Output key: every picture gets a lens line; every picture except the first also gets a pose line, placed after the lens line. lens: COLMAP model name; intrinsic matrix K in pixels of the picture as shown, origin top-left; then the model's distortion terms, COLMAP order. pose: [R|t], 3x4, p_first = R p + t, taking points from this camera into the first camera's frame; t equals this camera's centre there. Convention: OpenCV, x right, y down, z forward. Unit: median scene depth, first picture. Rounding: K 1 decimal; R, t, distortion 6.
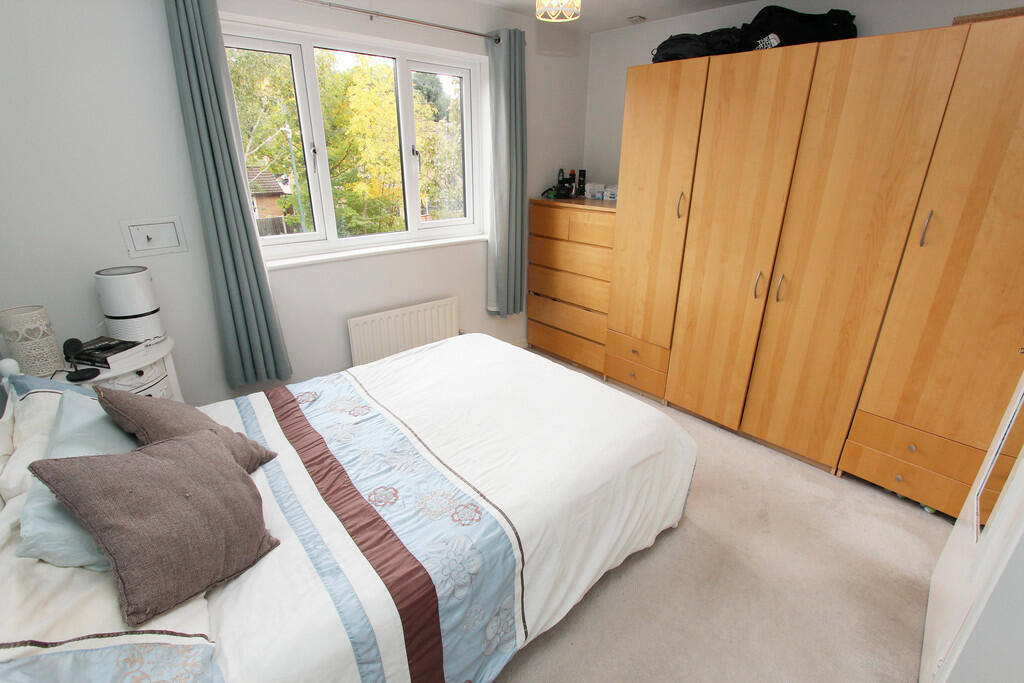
lens RADIAL K [[475.4, 0, 500.8], [0, 475.4, 341.7], [0, 0, 1]] dist [-0.015485, 0.001449]
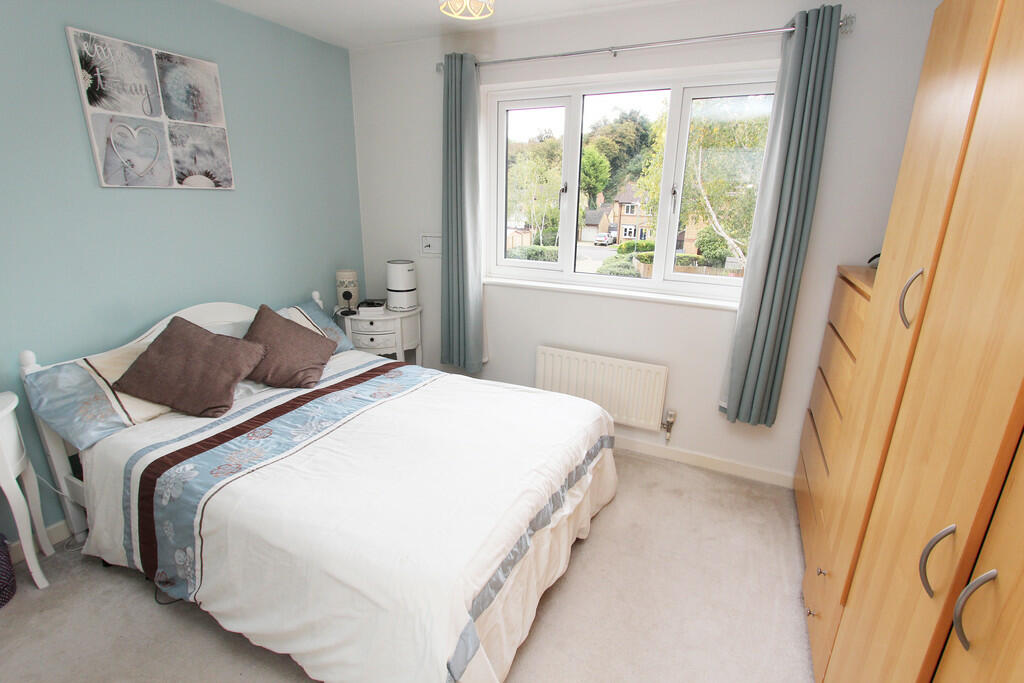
lens RADIAL K [[475.4, 0, 507.0], [0, 475.4, 346.0], [0, 0, 1]] dist [-0.015485, 0.001449]
pose [[0.404615, 0.288513, -0.867783, 0.823800], [-0.354235, 0.924292, 0.142134, -0.249406], [0.843092, 0.249890, 0.476183, 0.643076]]
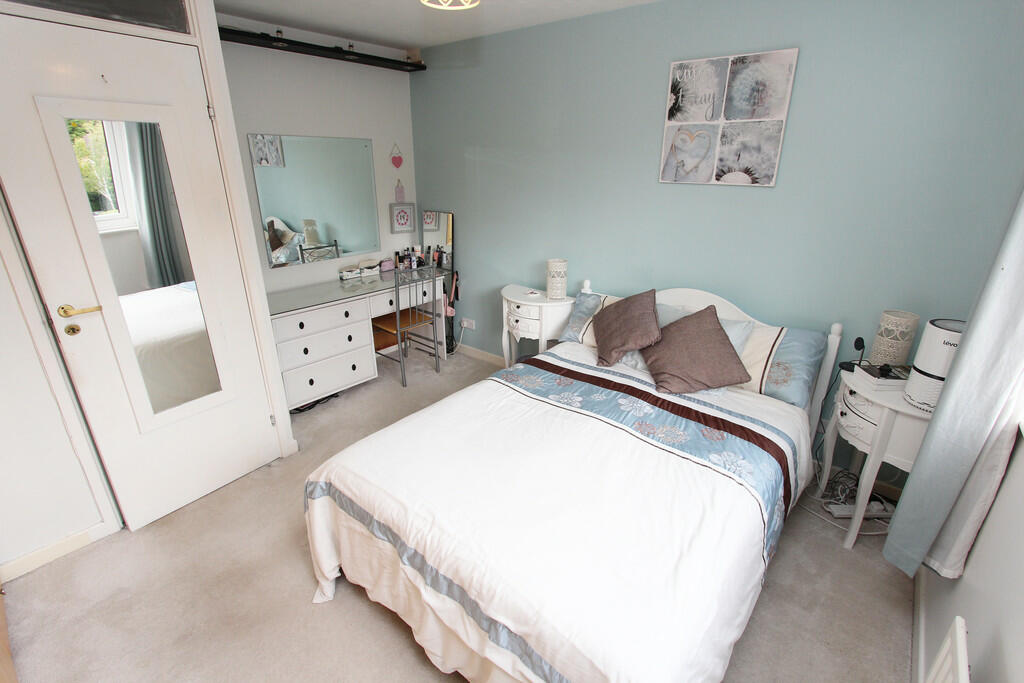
lens RADIAL K [[475.4, 0, 514.0], [0, 475.4, 344.1], [0, 0, 1]] dist [-0.015485, 0.001449]
pose [[-0.980671, 0.079384, -0.178836, 0.183607], [-0.063167, 0.736610, 0.673361, -0.657339], [0.185186, 0.671642, -0.717358, 1.505885]]
